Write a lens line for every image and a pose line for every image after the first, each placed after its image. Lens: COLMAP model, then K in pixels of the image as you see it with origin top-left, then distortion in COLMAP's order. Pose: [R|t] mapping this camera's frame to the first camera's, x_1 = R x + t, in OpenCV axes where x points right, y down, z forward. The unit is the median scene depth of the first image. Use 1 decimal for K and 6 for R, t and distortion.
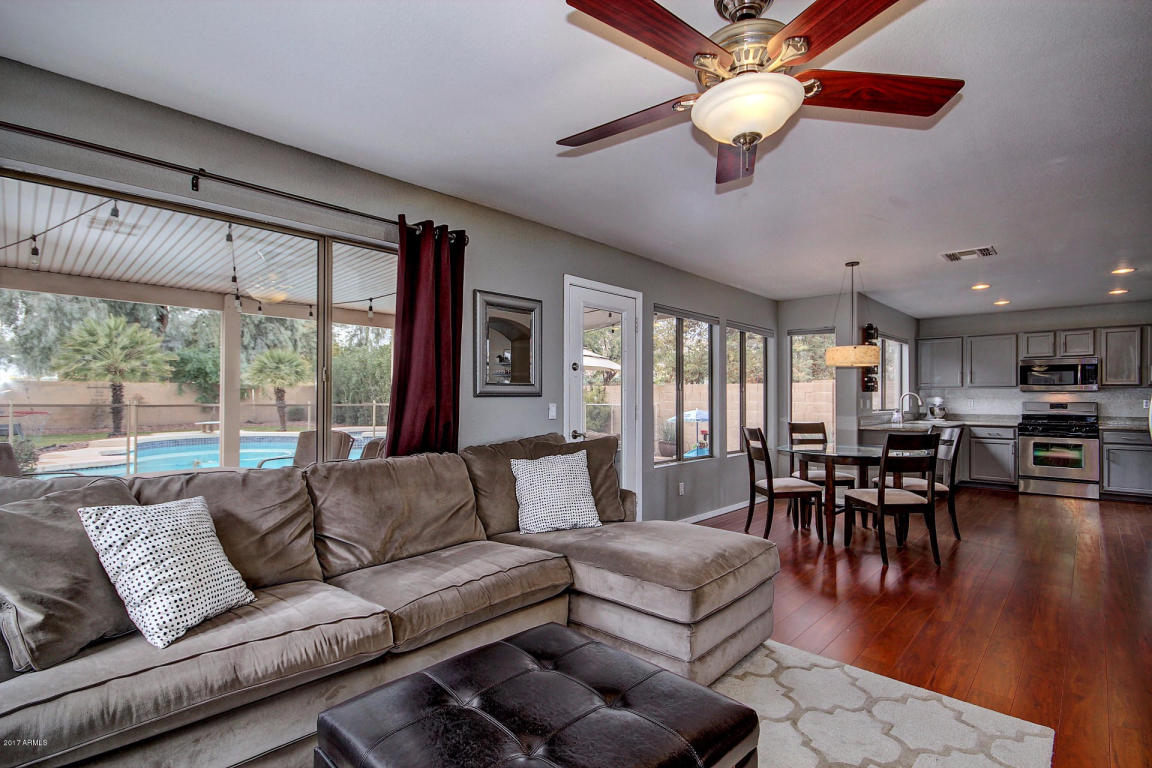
lens RADIAL K [[533.3, 0, 572.7], [0, 533.3, 391.4], [0, 0, 1]] dist [0.001959, -0.002328]
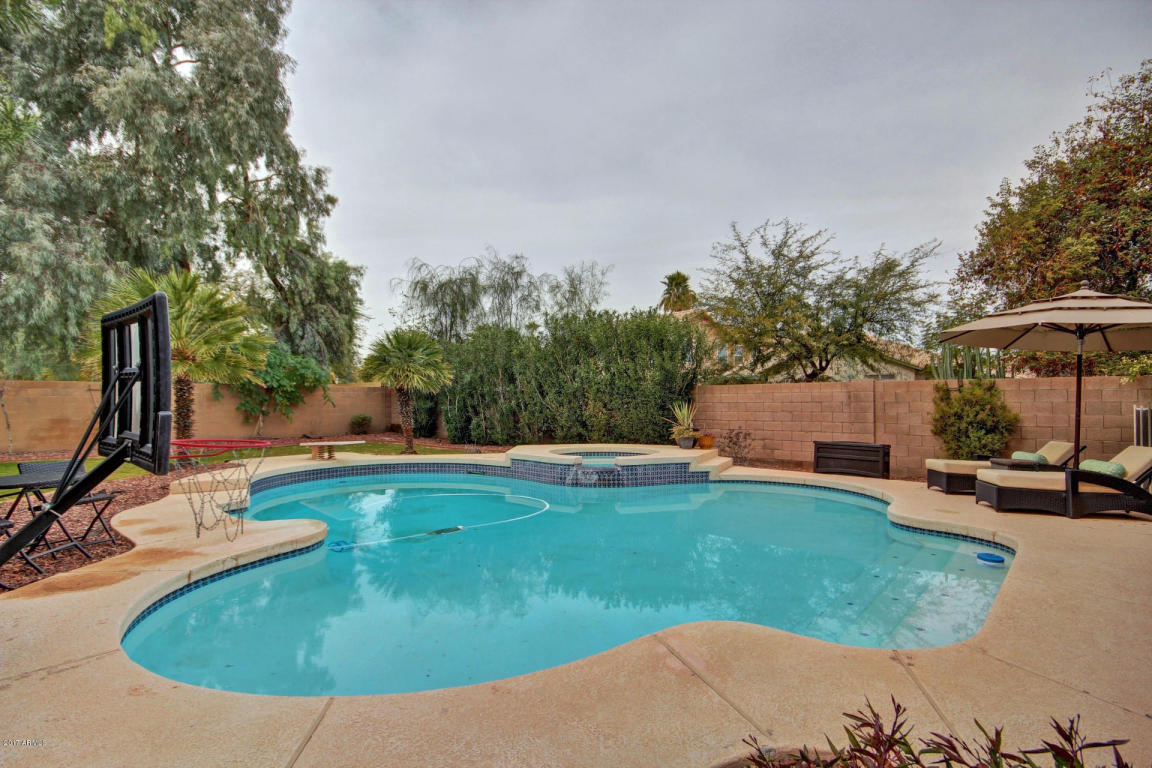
lens RADIAL K [[578.0, 0, 583.3], [0, 578.0, 388.2], [0, 0, 1]] dist [0.014950, -0.004874]
pose [[0.999330, -0.004775, 0.036279, -0.356804], [0.005302, 0.999882, -0.014442, 0.005625], [-0.036206, 0.014625, 0.999237, 0.275409]]
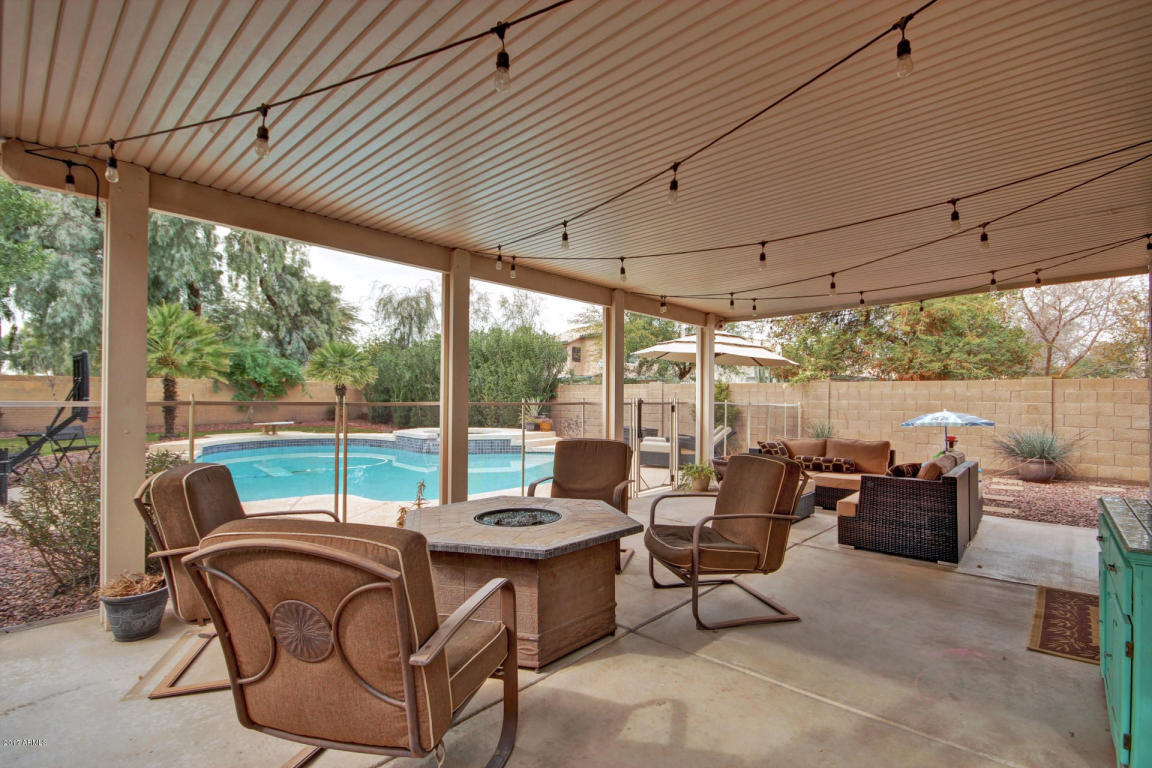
lens RADIAL K [[533.3, 0, 577.4], [0, 533.3, 390.3], [0, 0, 1]] dist [0.001959, -0.002328]
pose [[0.999866, 0.005065, 0.015595, -0.164359], [-0.005032, 0.999985, -0.002162, 0.002722], [-0.015606, 0.002083, 0.999876, 0.092713]]
